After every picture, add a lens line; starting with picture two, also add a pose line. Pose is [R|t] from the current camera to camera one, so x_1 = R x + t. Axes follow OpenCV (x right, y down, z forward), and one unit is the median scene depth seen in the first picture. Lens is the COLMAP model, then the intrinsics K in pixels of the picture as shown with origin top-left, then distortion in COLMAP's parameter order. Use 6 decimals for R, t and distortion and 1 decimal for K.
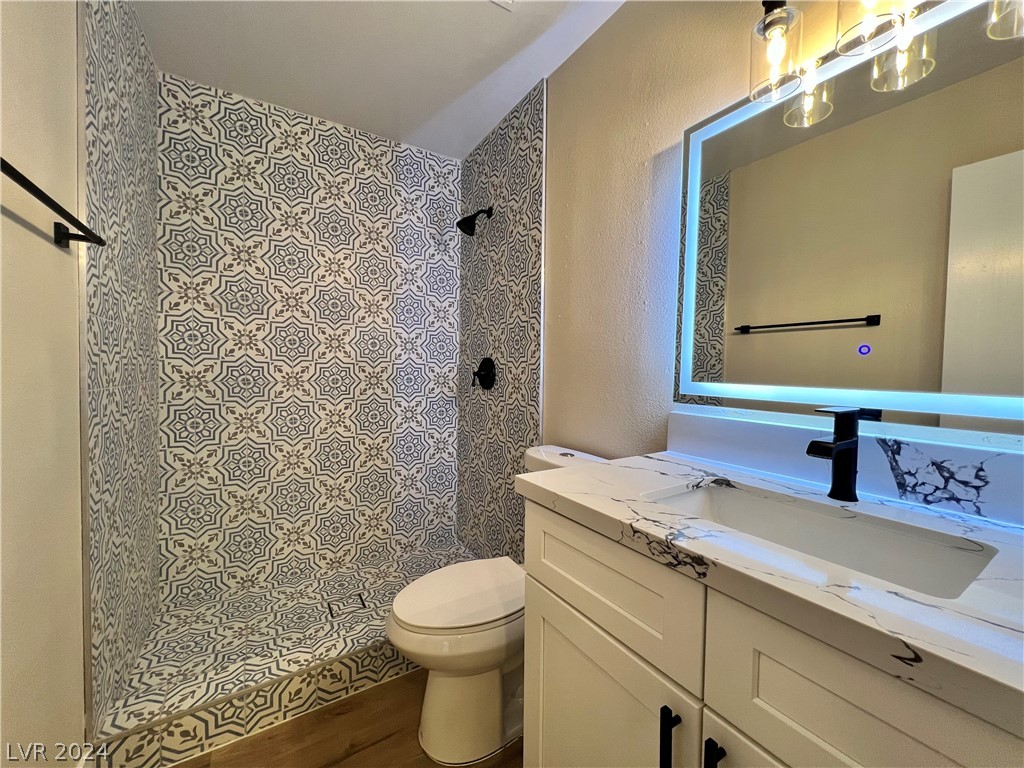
lens RADIAL K [[412.2, 0, 514.0], [0, 412.2, 379.1], [0, 0, 1]] dist [-0.000671, -0.000095]
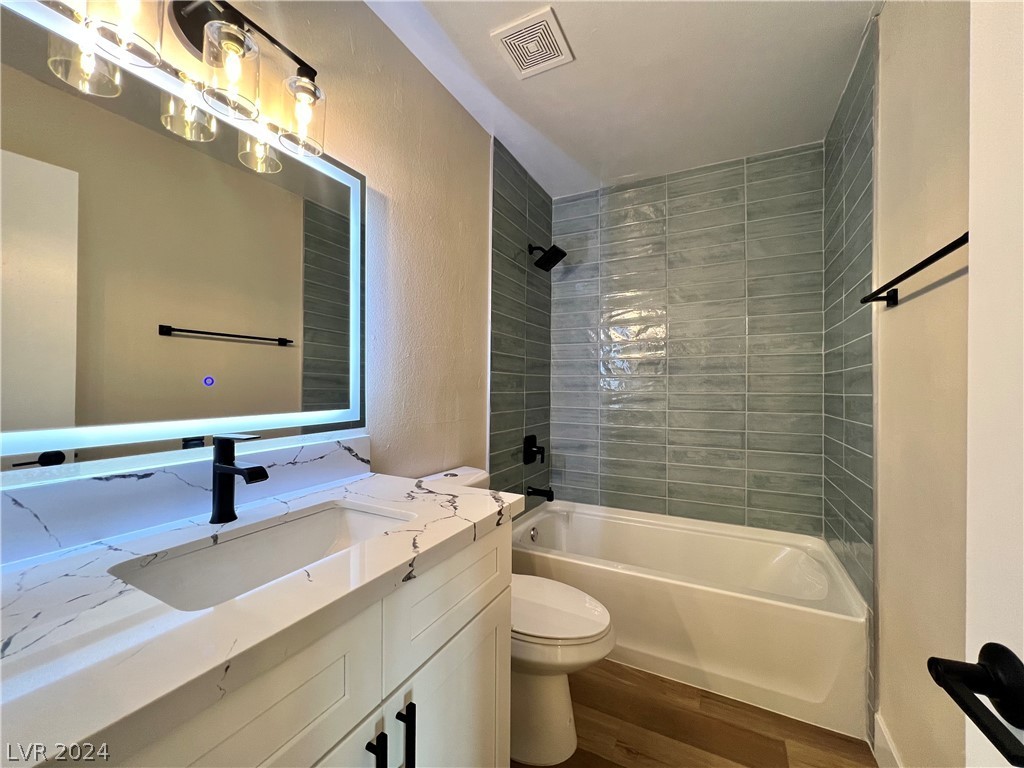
lens RADIAL K [[408.8, 0, 510.0], [0, 408.8, 383.5], [0, 0, 1]] dist [-0.002295, 0.000308]
pose [[-0.494620, -0.002105, 0.869107, -0.484047], [0.024077, 0.999580, 0.016124, -0.060857], [-0.868776, 0.028900, -0.494362, 0.896699]]
